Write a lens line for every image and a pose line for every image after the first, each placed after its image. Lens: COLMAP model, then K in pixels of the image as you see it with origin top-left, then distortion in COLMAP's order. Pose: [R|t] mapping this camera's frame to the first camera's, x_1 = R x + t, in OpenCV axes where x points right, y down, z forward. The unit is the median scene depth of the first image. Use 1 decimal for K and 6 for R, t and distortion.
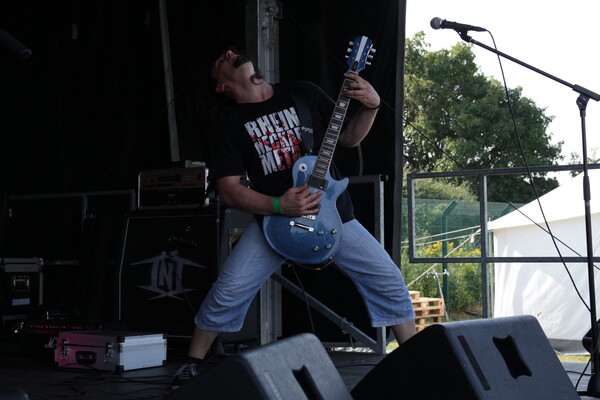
lens RADIAL K [[1212.2, 0, 300.0], [0, 1212.2, 200.0], [0, 0, 1]] dist [0.209413, 0.006817]
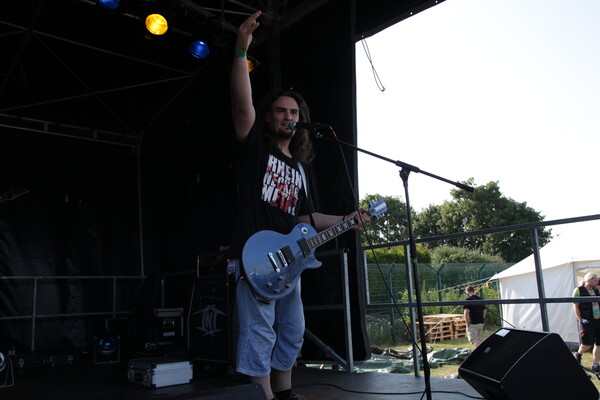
lens RADIAL K [[547.1, 0, 300.0], [0, 547.1, 200.0], [0, 0, 1]] dist [-0.052784, 0.005723]
pose [[0.964042, -0.077559, -0.254179, 0.190819], [0.044324, 0.989993, -0.133972, 0.007673], [0.262027, 0.117889, 0.957833, 0.340347]]
